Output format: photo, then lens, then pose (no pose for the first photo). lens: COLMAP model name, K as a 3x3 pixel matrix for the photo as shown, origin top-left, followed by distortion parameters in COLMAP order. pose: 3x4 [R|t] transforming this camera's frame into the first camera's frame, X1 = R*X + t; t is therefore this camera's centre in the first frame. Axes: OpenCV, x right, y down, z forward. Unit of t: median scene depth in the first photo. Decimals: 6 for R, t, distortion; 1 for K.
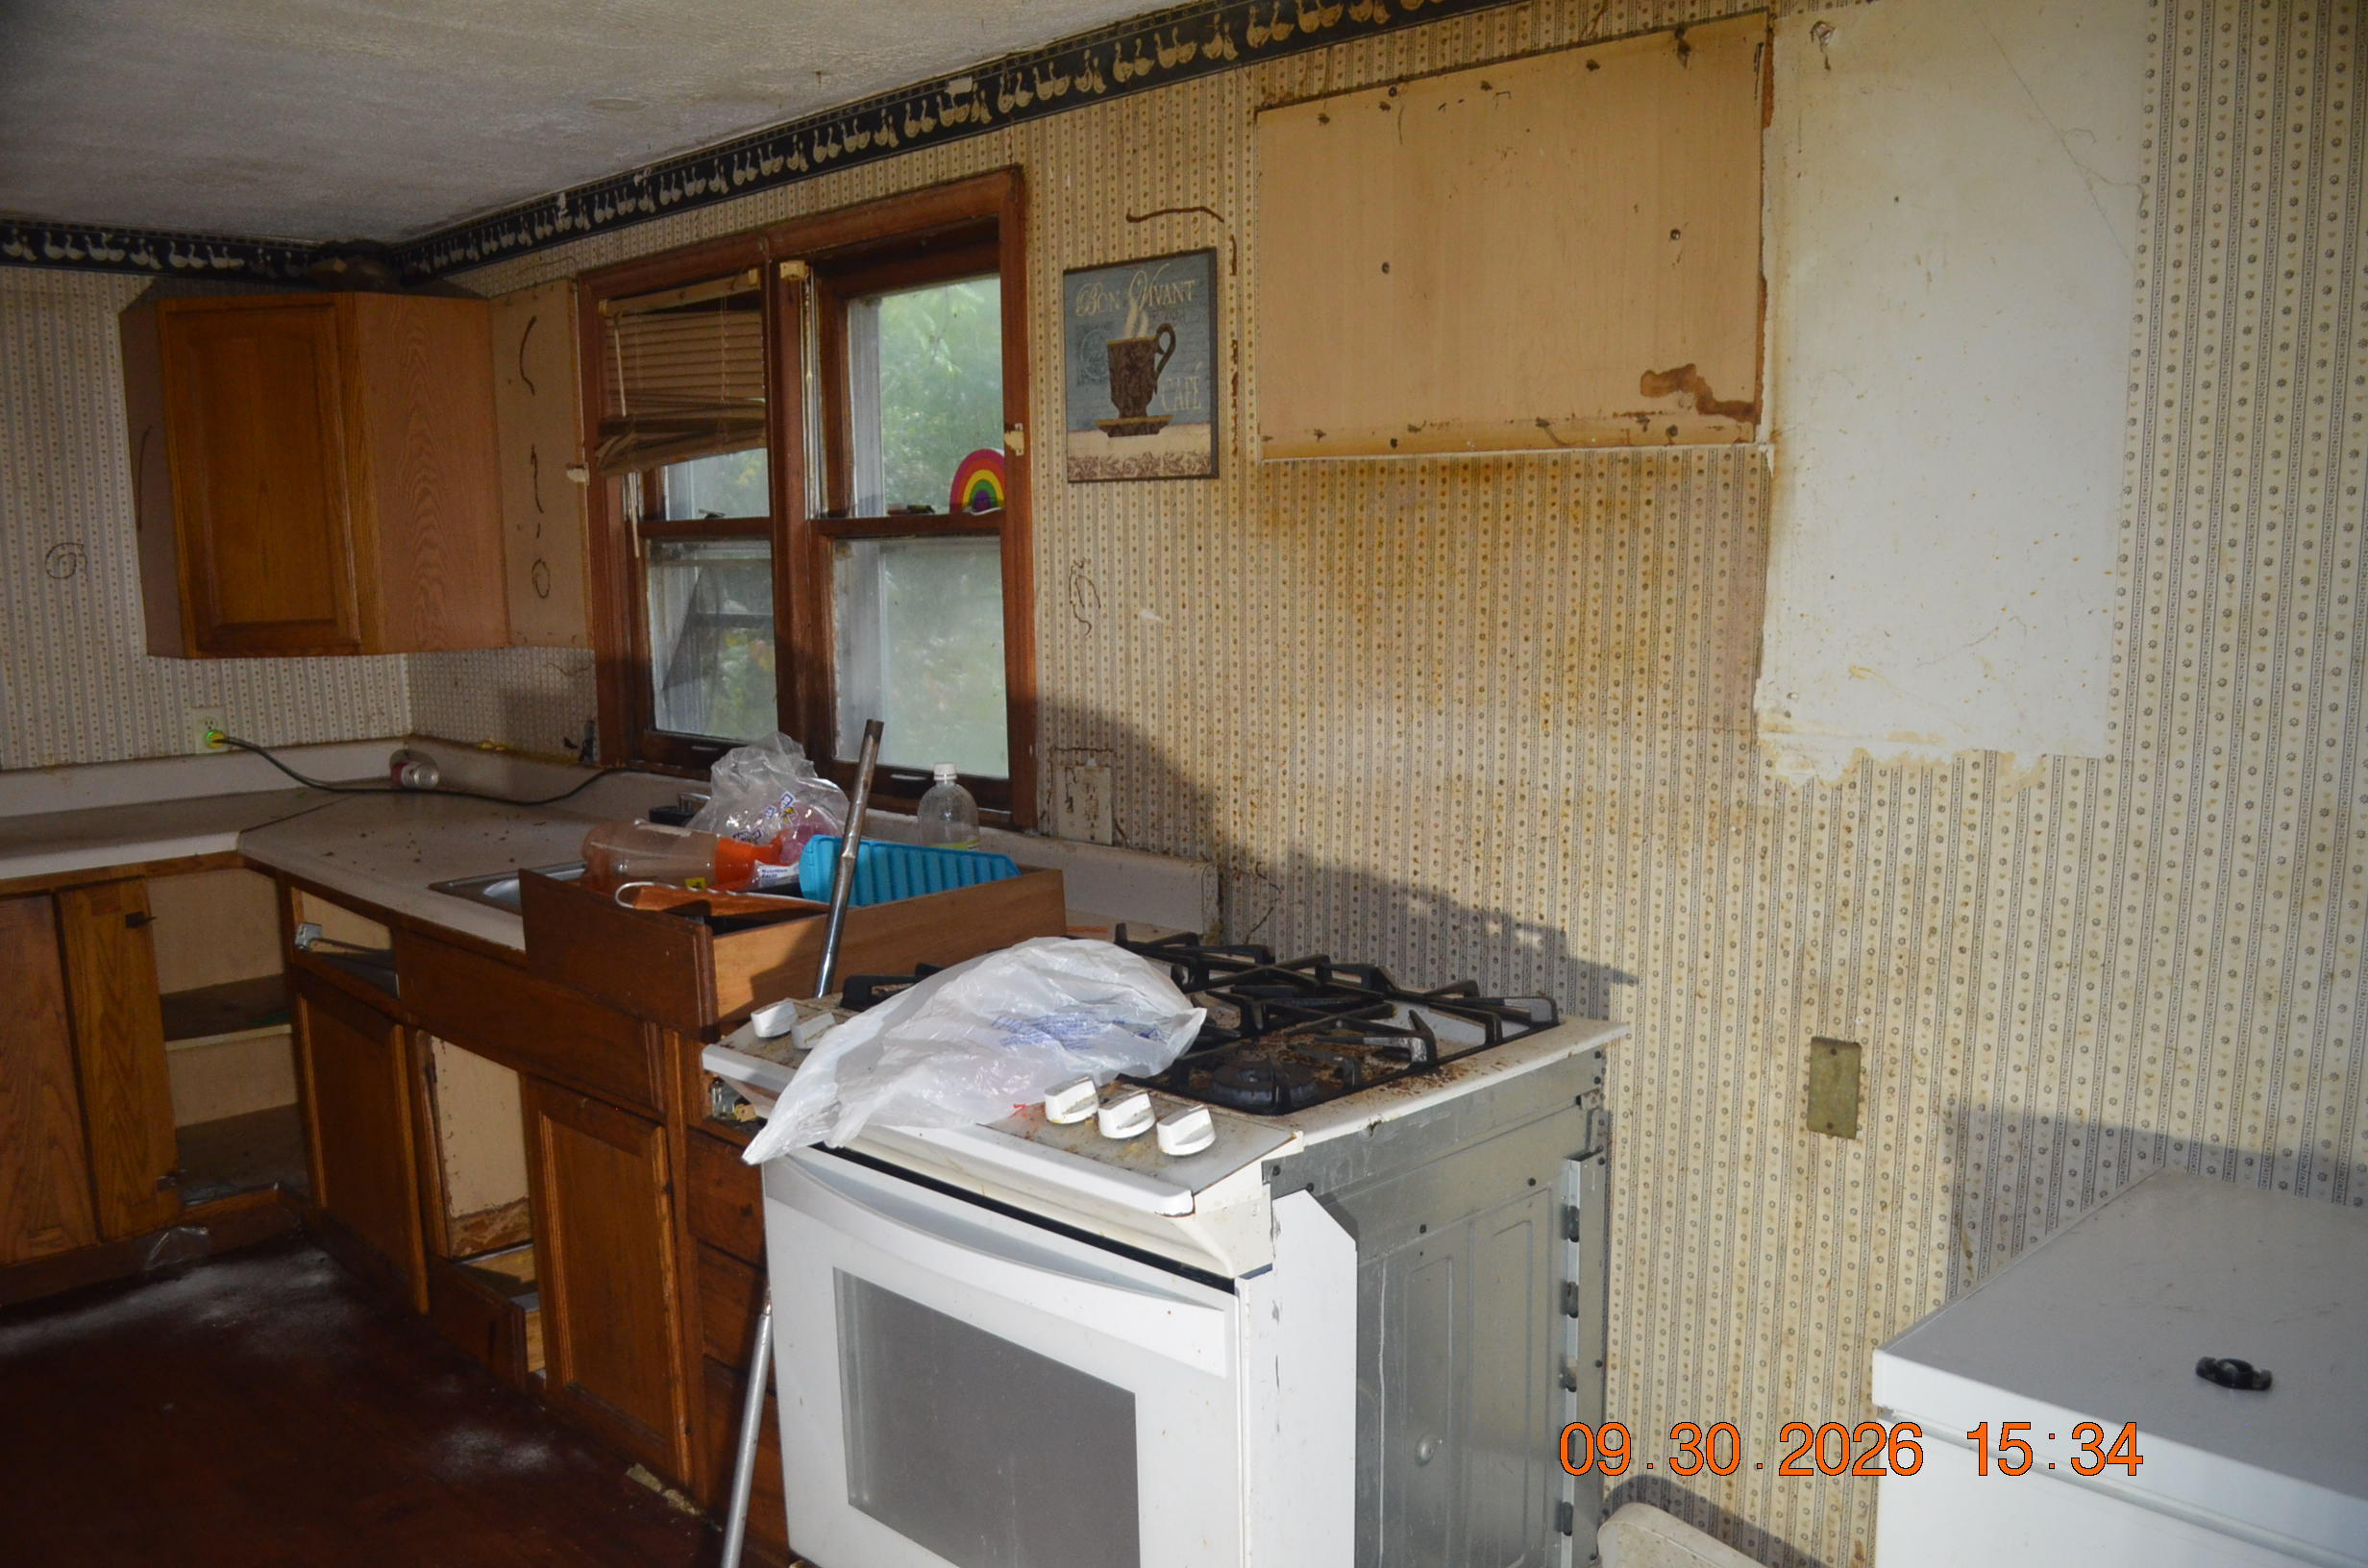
lens RADIAL K [[1889.7, 0, 1218.1], [0, 1889.7, 849.2], [0, 0, 1]] dist [-0.085008, 0.015119]
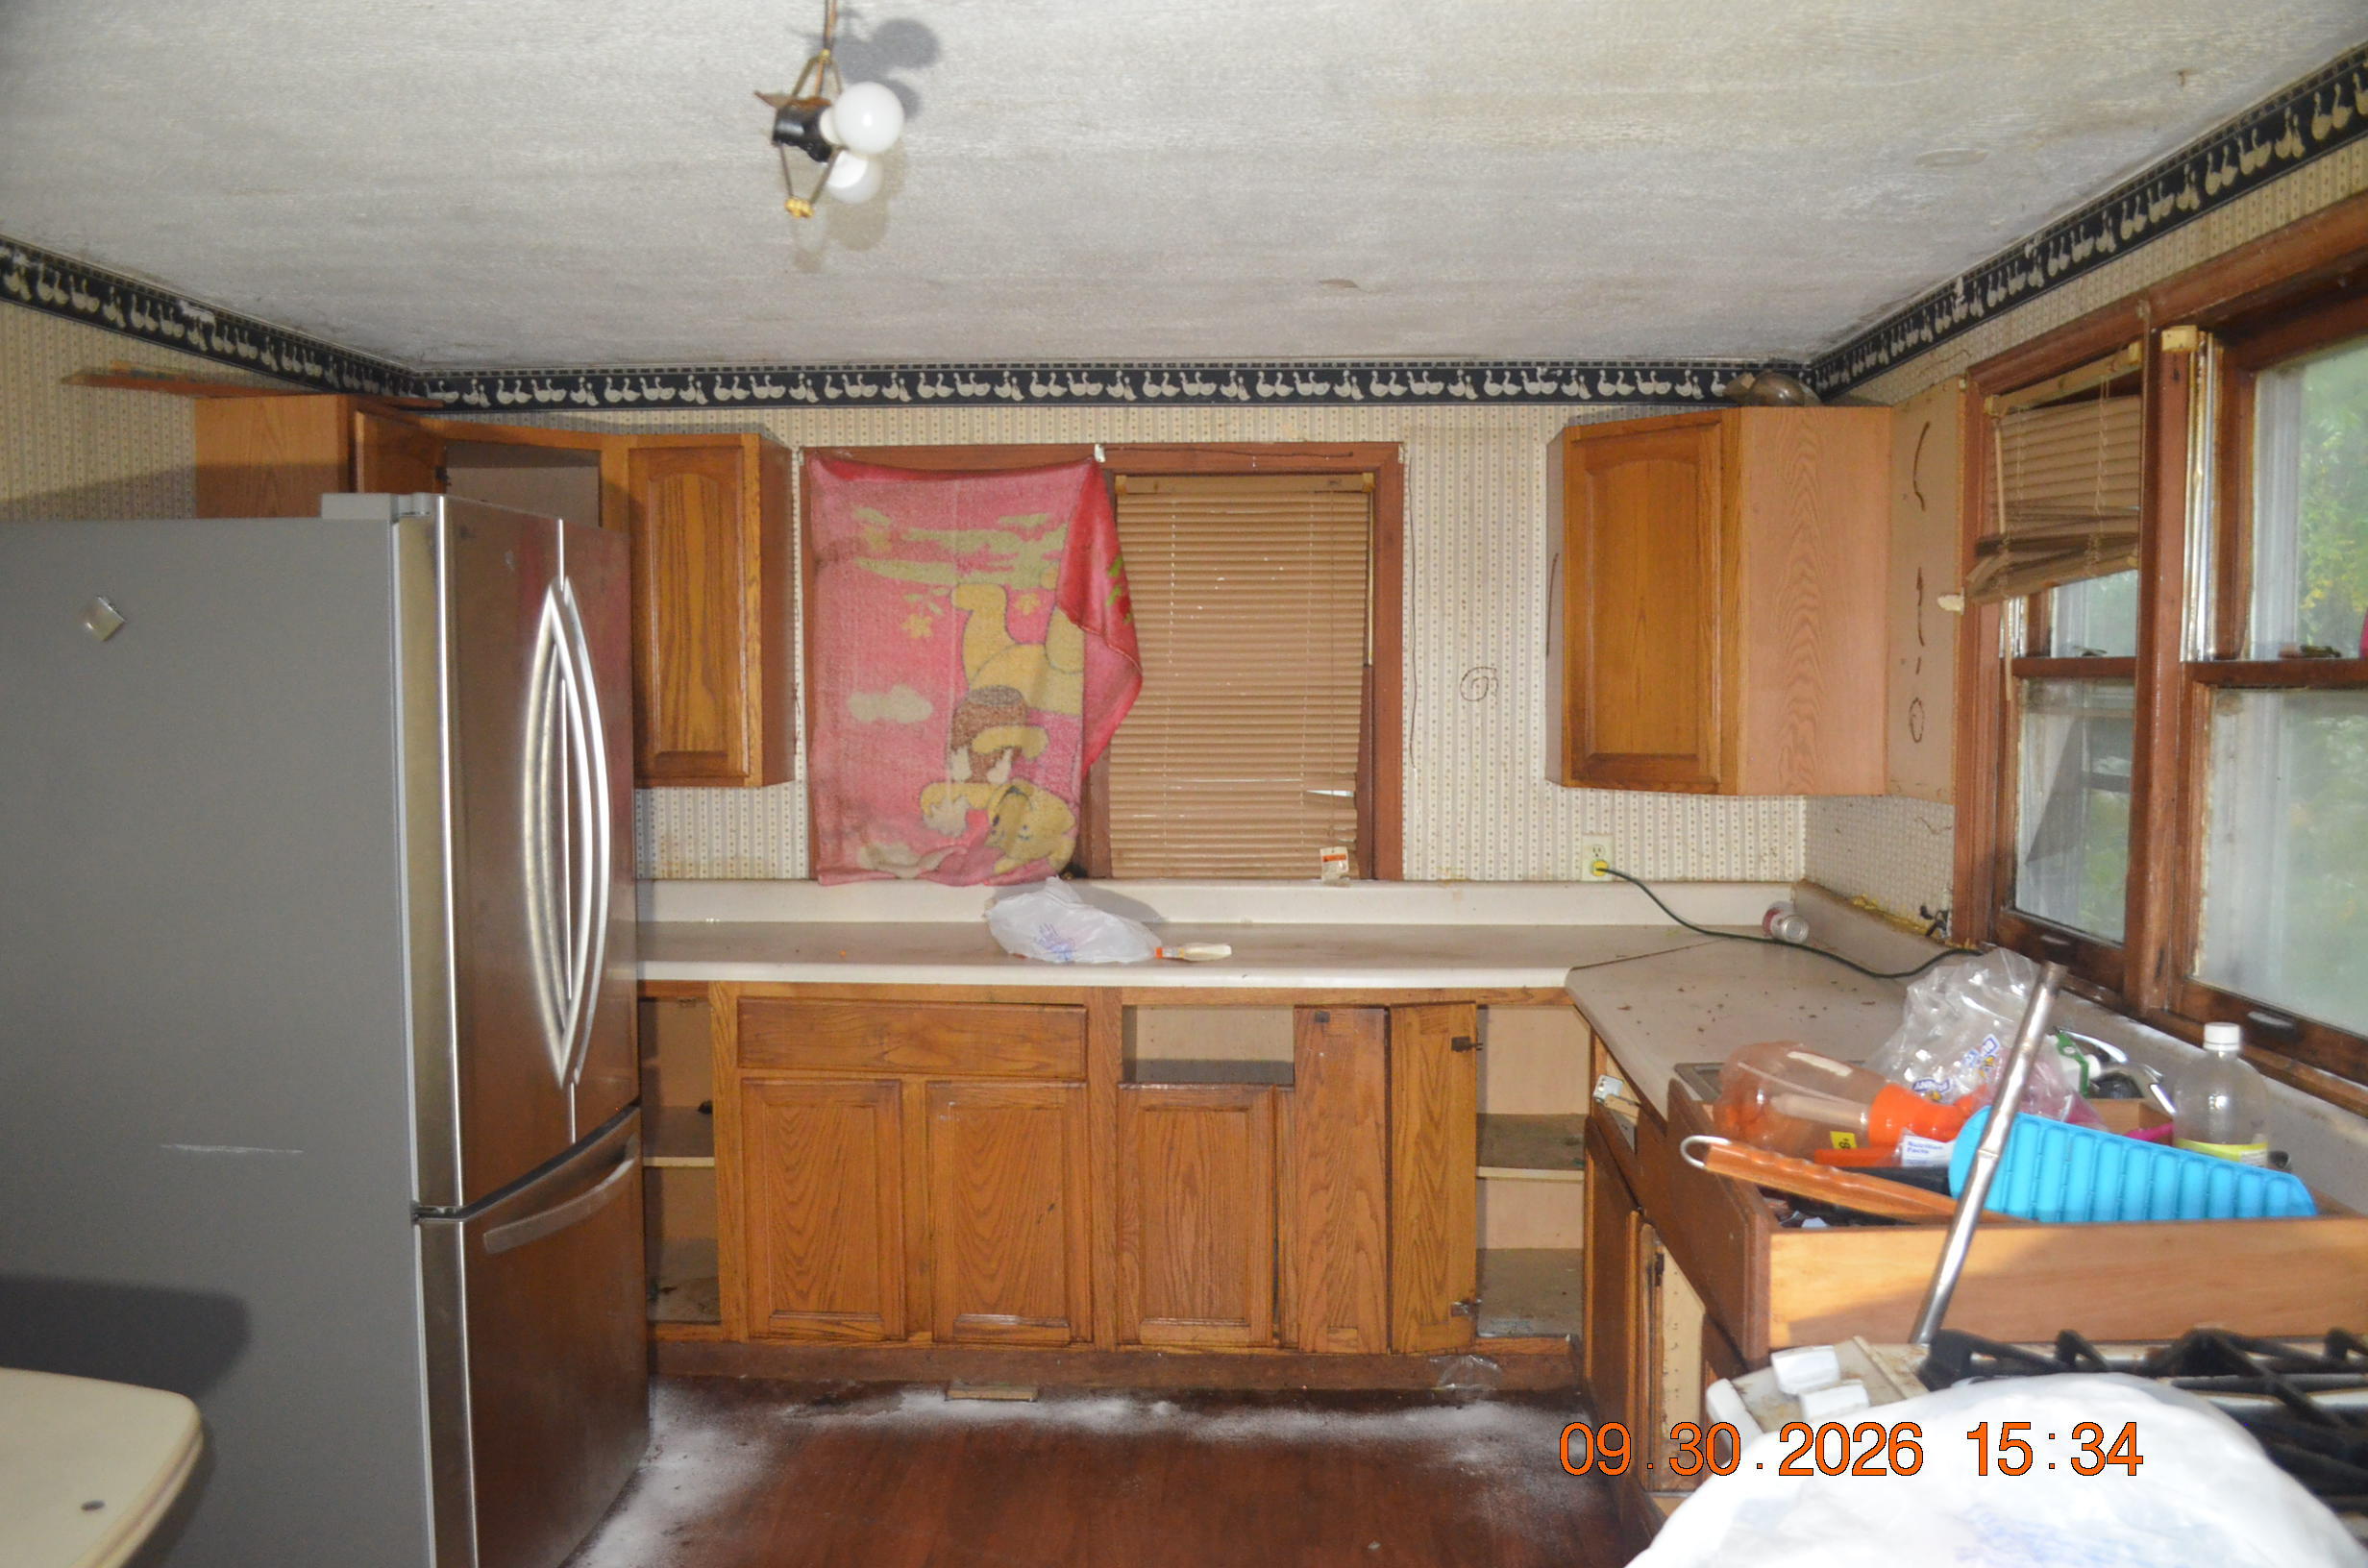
lens RADIAL K [[1889.7, 0, 1196.7], [0, 1889.7, 834.0], [0, 0, 1]] dist [-0.085008, 0.015119]
pose [[0.662284, 0.071699, -0.745814, 0.072094], [-0.122289, 0.992407, -0.013188, -0.043121], [0.739206, 0.099939, 0.666023, 0.192907]]
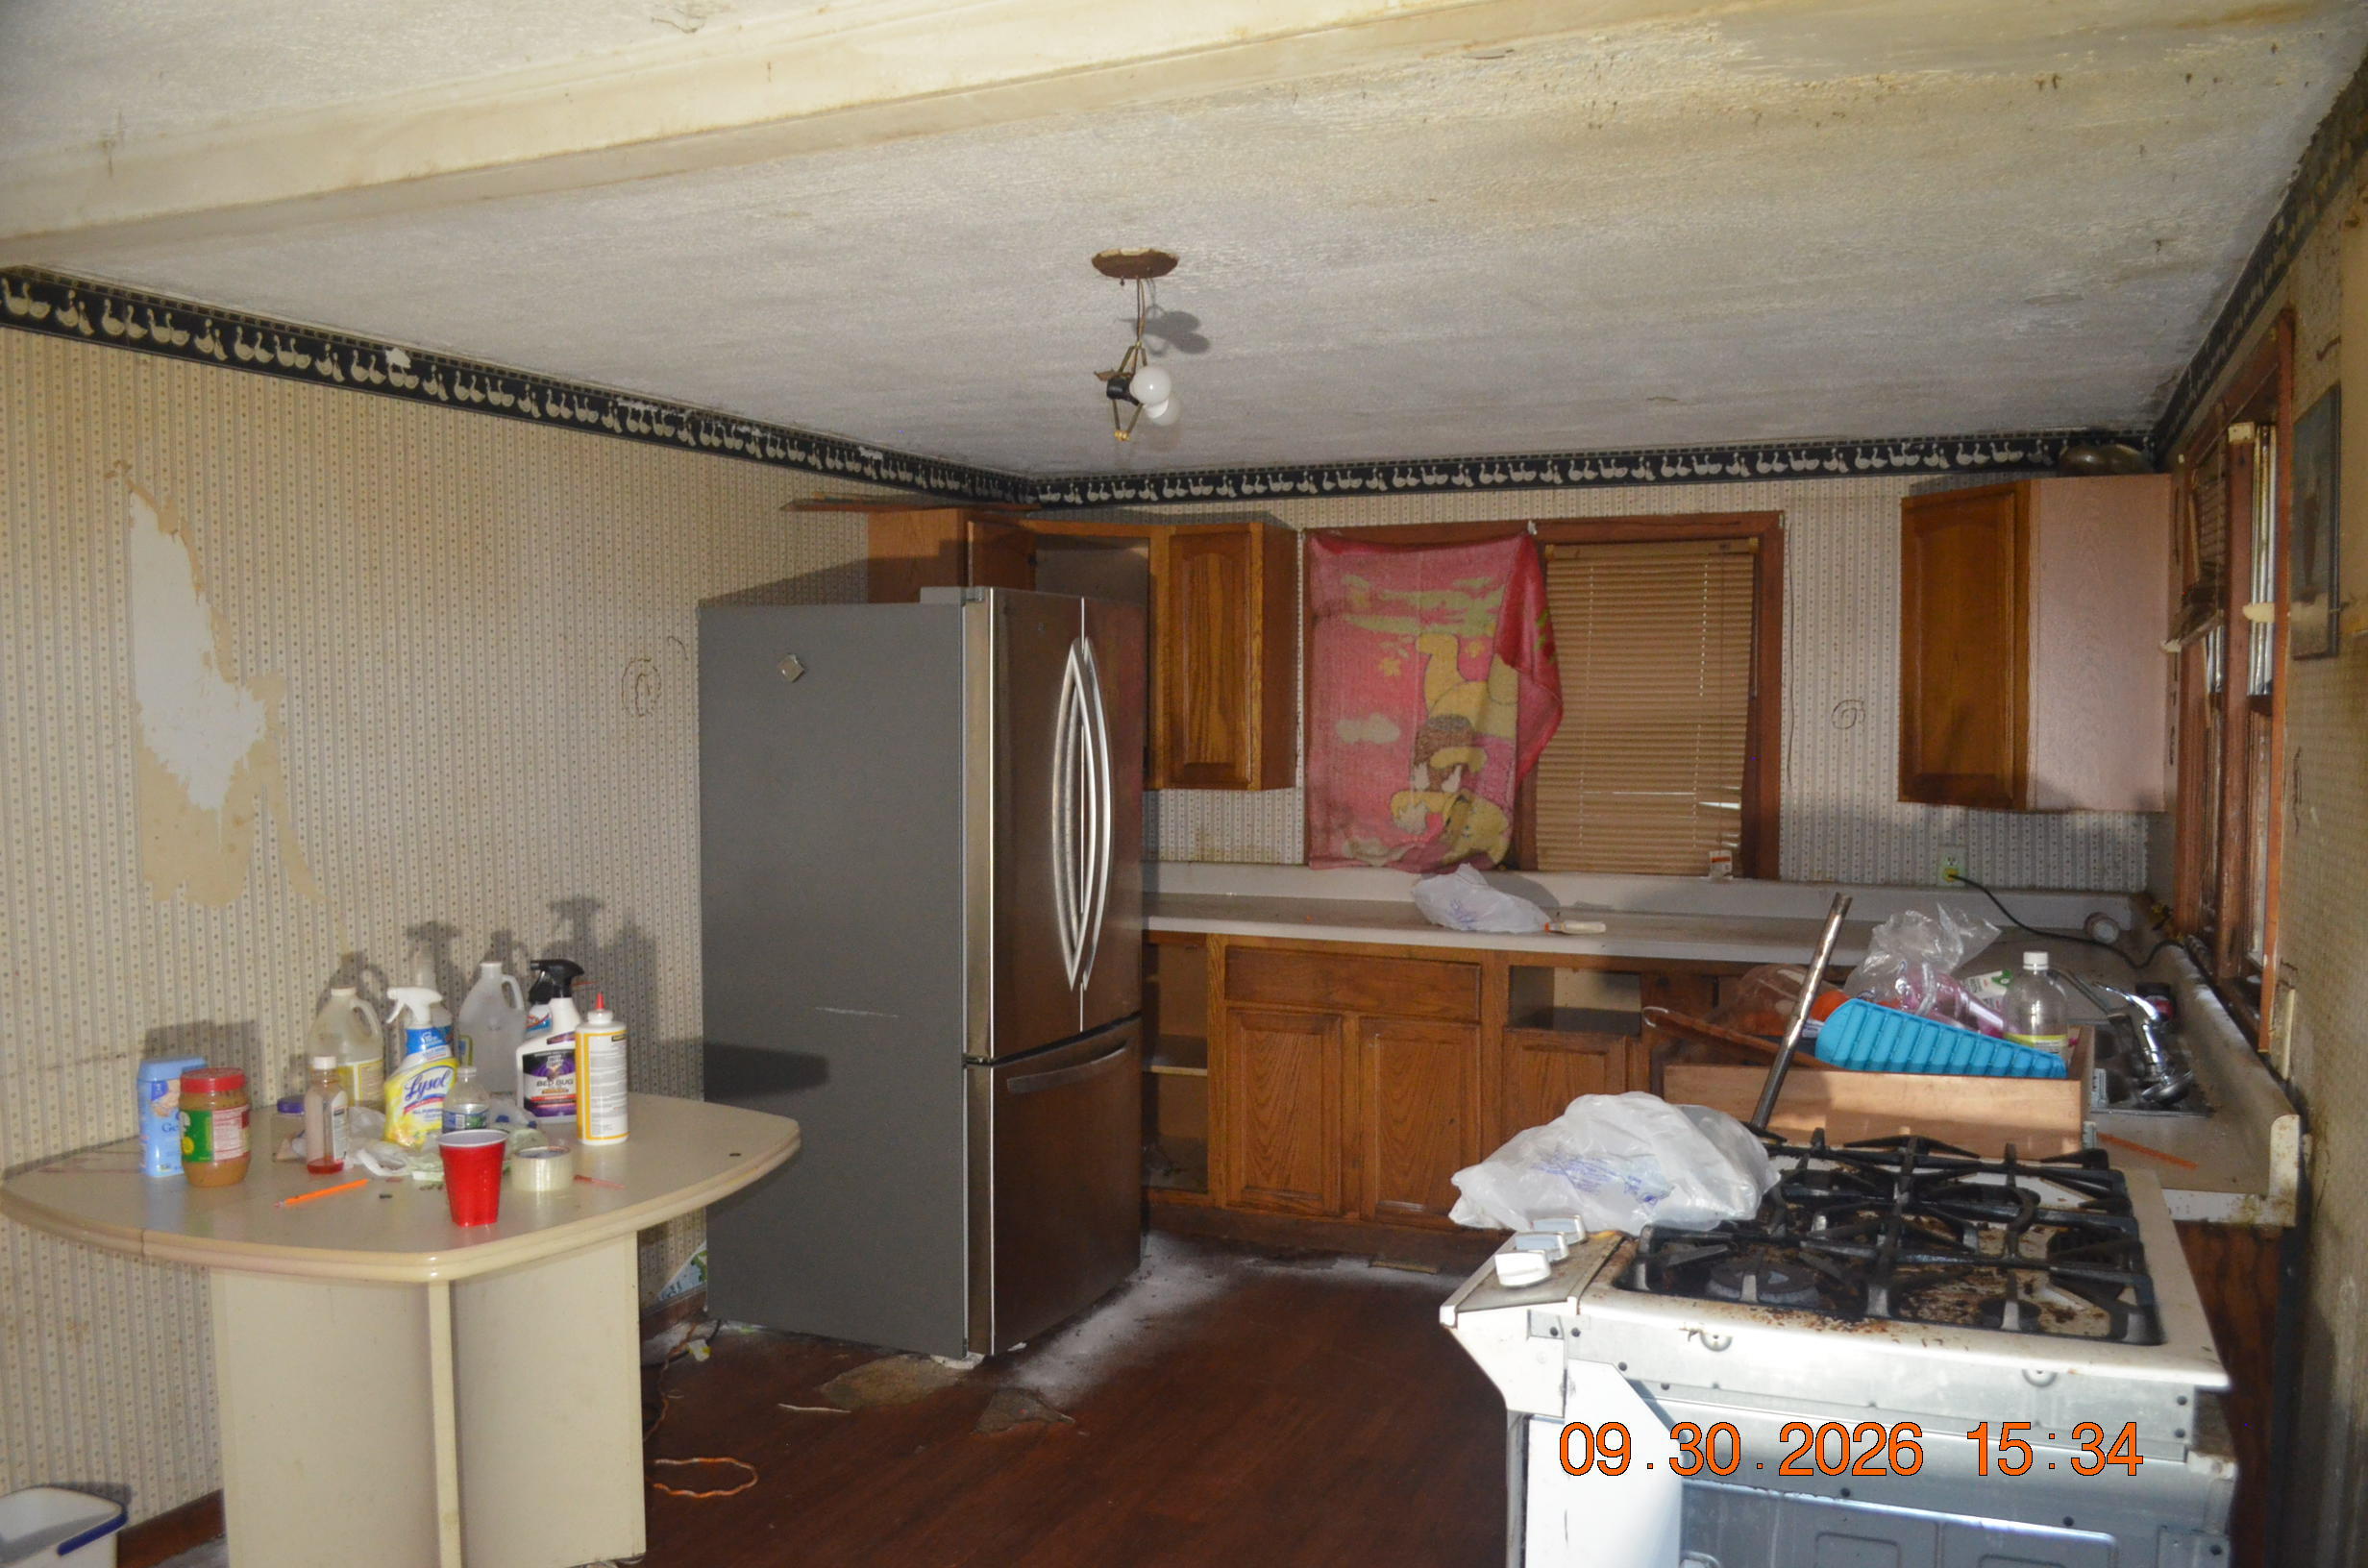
lens RADIAL K [[1889.7, 0, 1162.5], [0, 1889.7, 833.9], [0, 0, 1]] dist [-0.085008, 0.015119]
pose [[0.332755, 0.072626, -0.940212, 0.423386], [-0.149438, 0.988493, 0.023467, -0.043874], [0.931097, 0.132695, 0.339779, 0.177656]]
